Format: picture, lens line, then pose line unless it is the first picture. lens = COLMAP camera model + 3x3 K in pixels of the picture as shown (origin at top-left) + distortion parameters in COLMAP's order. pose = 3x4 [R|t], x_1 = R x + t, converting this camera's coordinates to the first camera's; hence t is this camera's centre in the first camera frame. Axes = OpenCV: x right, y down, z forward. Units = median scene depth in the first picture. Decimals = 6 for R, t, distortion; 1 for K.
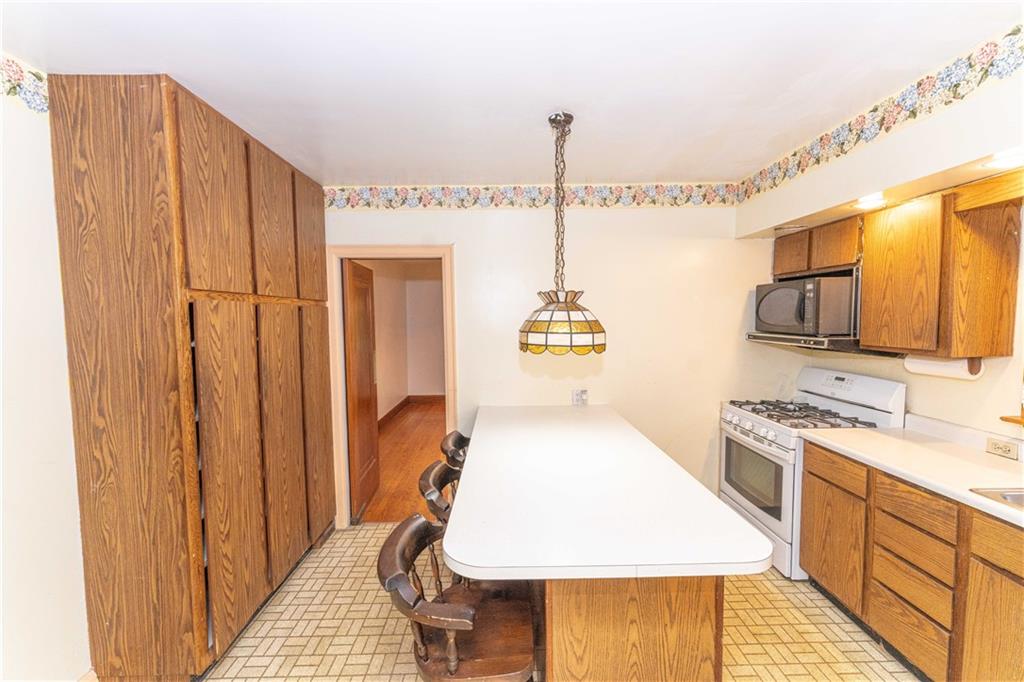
lens RADIAL K [[409.9, 0, 510.1], [0, 409.9, 340.3], [0, 0, 1]] dist [-0.000254, -0.000041]
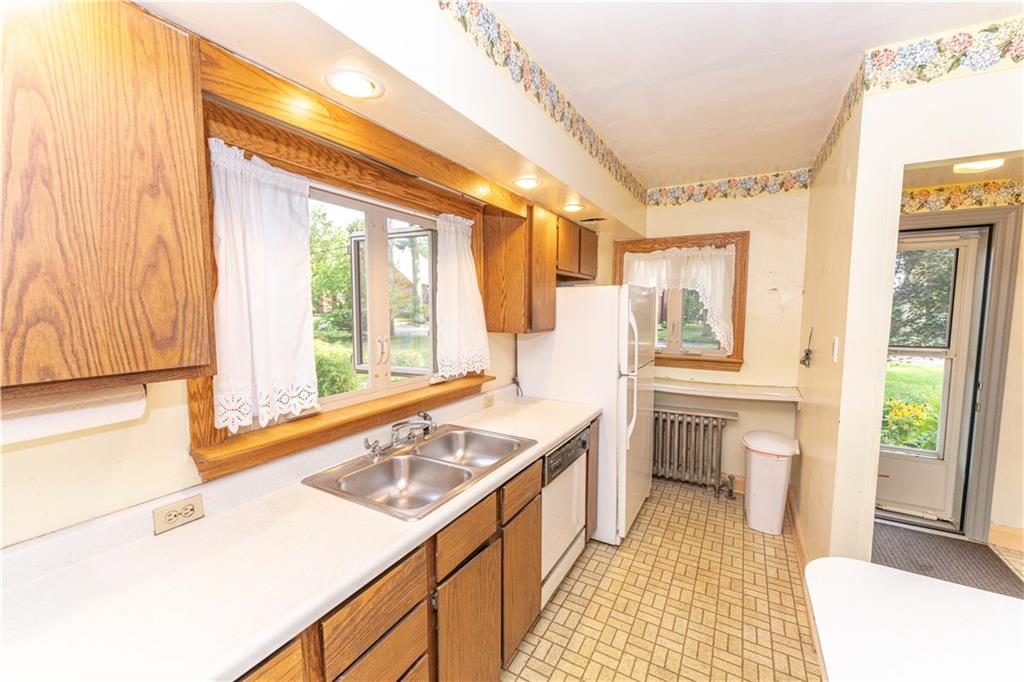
lens RADIAL K [[409.9, 0, 506.8], [0, 409.9, 338.8], [0, 0, 1]] dist [-0.000254, -0.000041]
pose [[-0.855750, -0.037790, 0.516007, 0.412607], [0.031041, 0.991782, 0.124113, -0.049204], [-0.516457, 0.122227, -0.847545, 1.069147]]
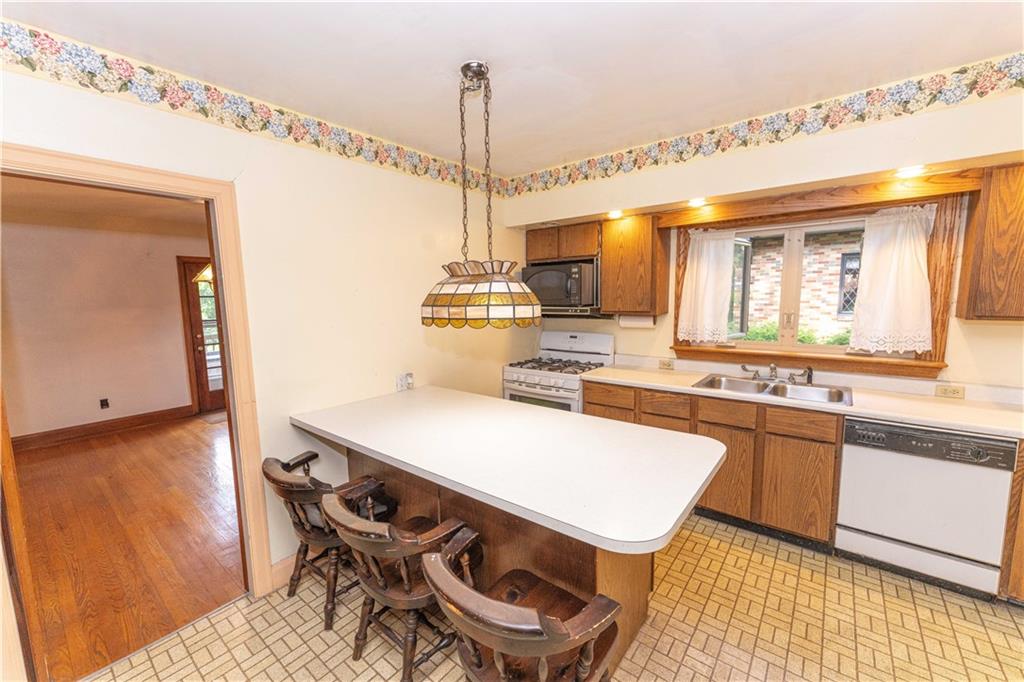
lens RADIAL K [[409.9, 0, 511.0], [0, 409.9, 342.1], [0, 0, 1]] dist [-0.000254, -0.000041]
pose [[0.641489, -0.088254, 0.762039, -0.517405], [0.054860, 0.996095, 0.069179, 0.002422], [-0.765168, -0.002572, 0.643825, 0.316819]]
